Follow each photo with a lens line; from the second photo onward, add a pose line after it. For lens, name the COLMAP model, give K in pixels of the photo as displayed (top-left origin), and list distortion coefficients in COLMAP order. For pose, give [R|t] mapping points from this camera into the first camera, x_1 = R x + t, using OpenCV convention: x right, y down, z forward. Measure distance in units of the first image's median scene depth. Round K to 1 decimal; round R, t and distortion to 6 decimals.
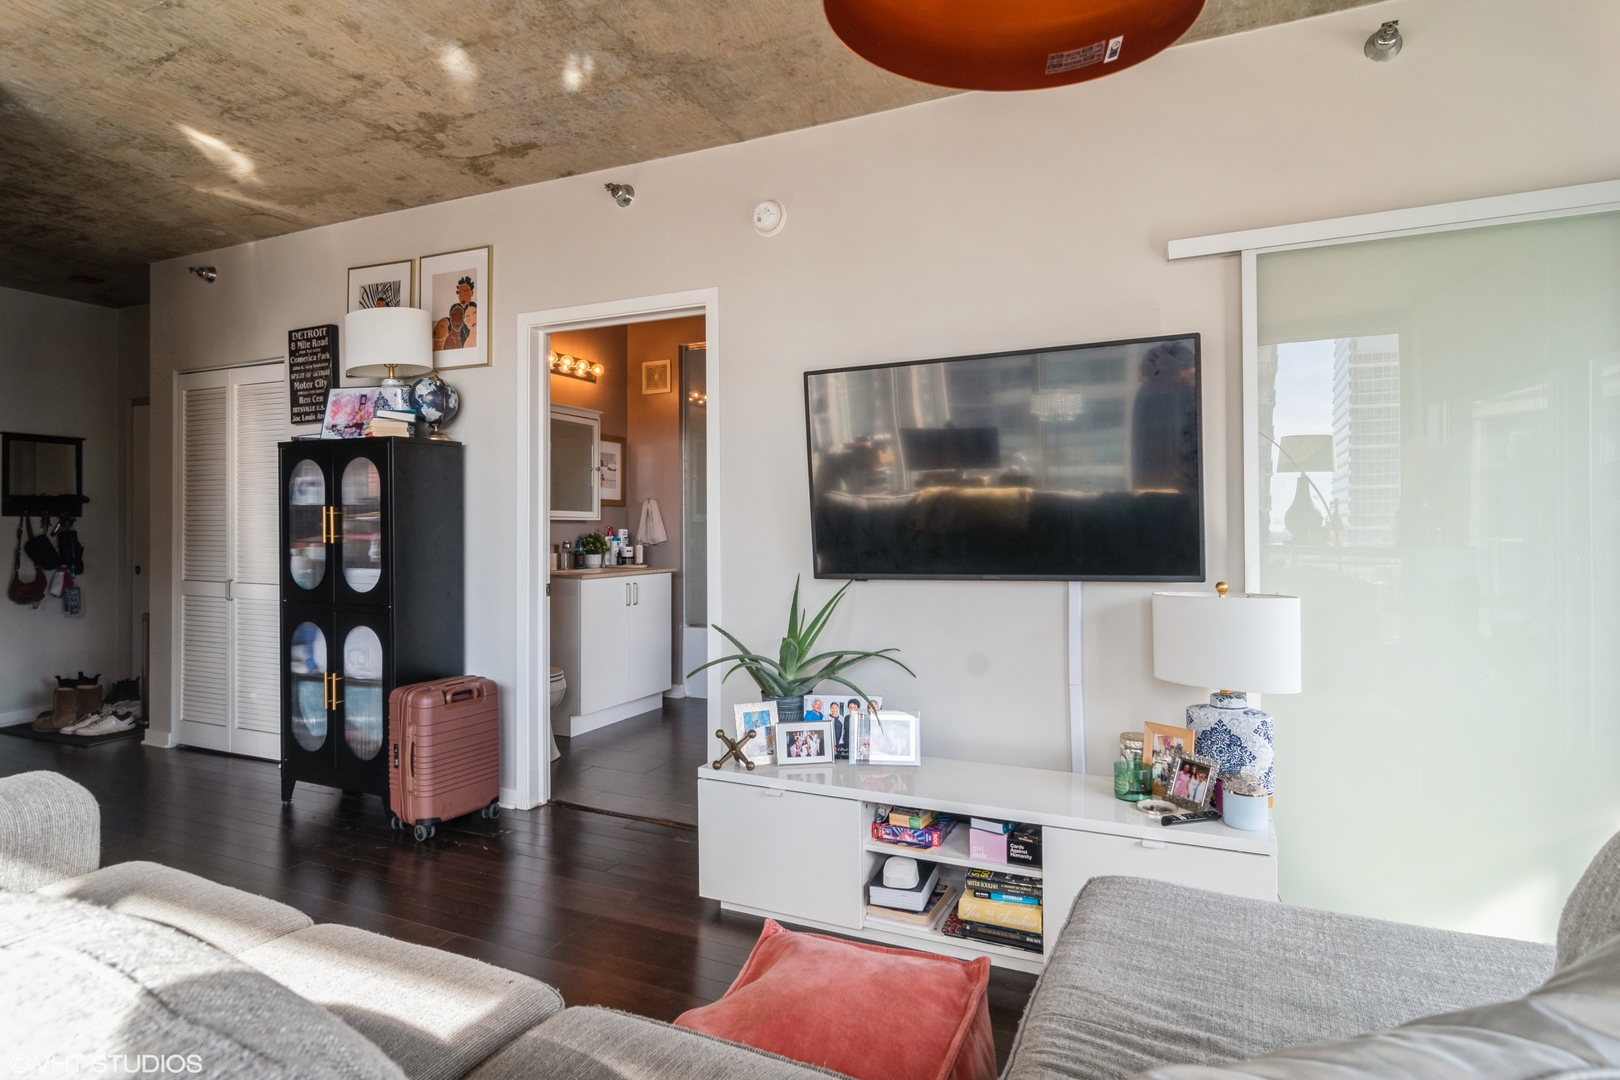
lens RADIAL K [[869.7, 0, 802.4], [0, 869.7, 535.5], [0, 0, 1]] dist [-0.000045, 0.002249]
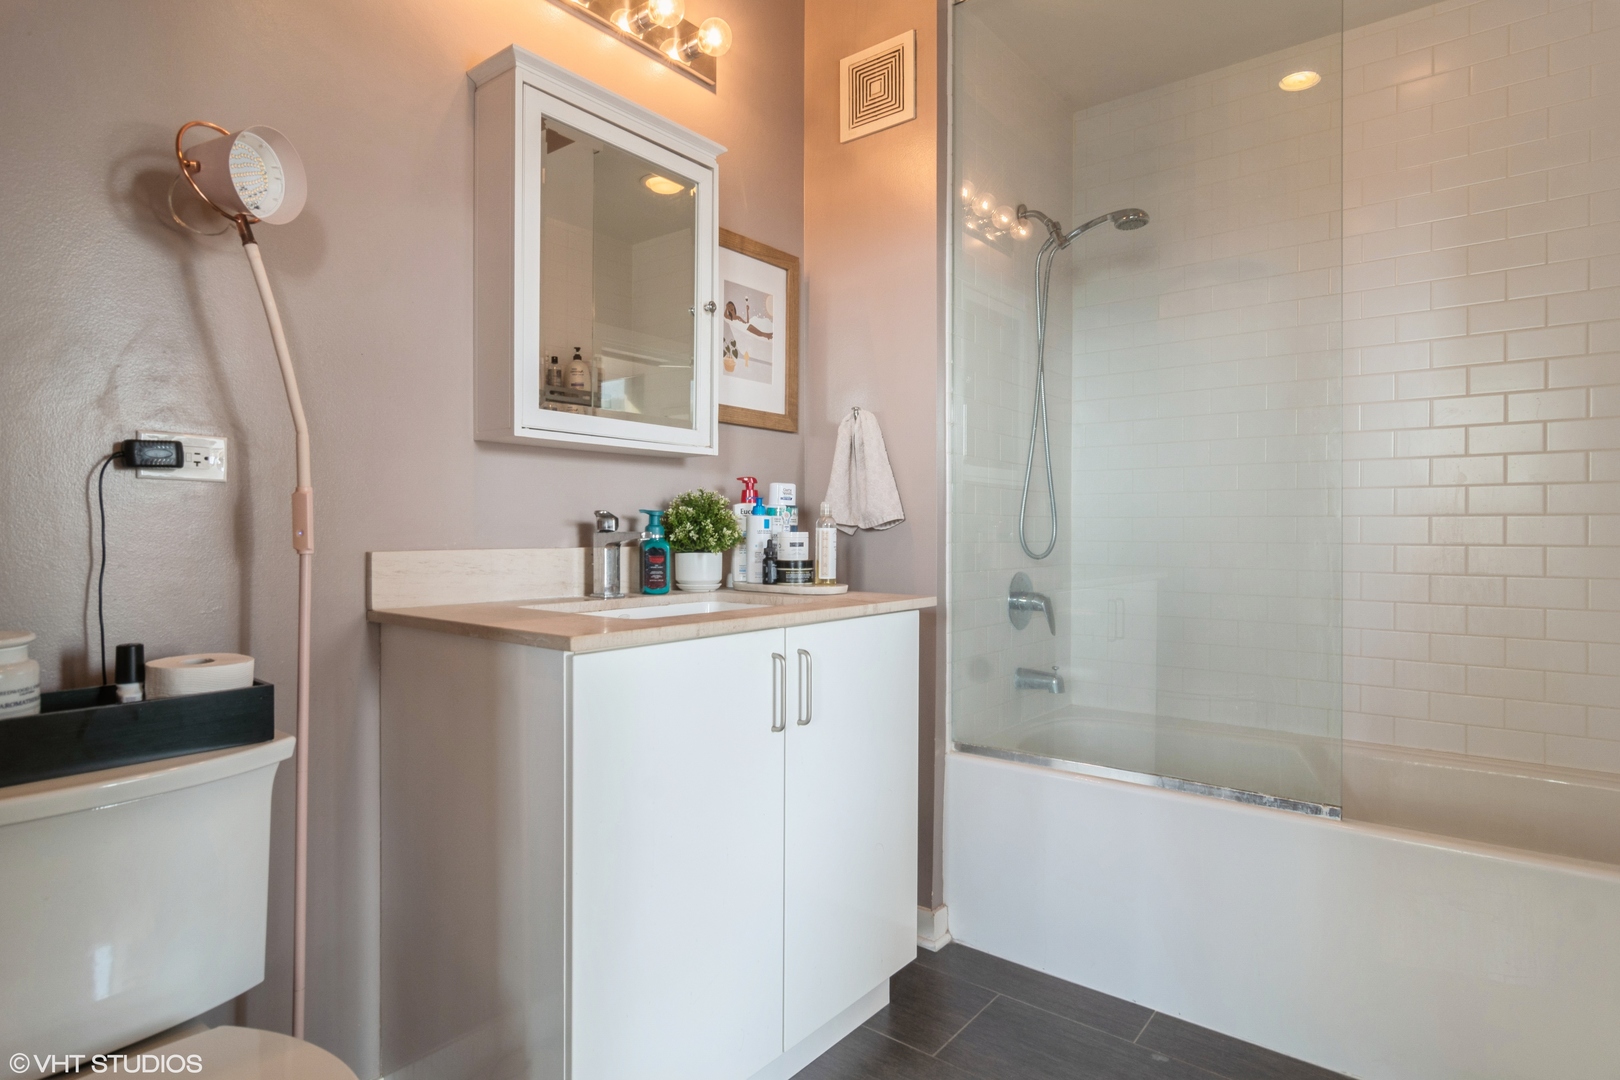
lens RADIAL K [[869.7, 0, 802.4], [0, 869.7, 535.5], [0, 0, 1]] dist [-0.000045, 0.002249]
pose [[0.969590, 0.005886, -0.244665, -0.111193], [-0.005156, 0.999980, 0.003624, 0.012870], [0.244681, -0.002253, 0.969601, 0.658399]]
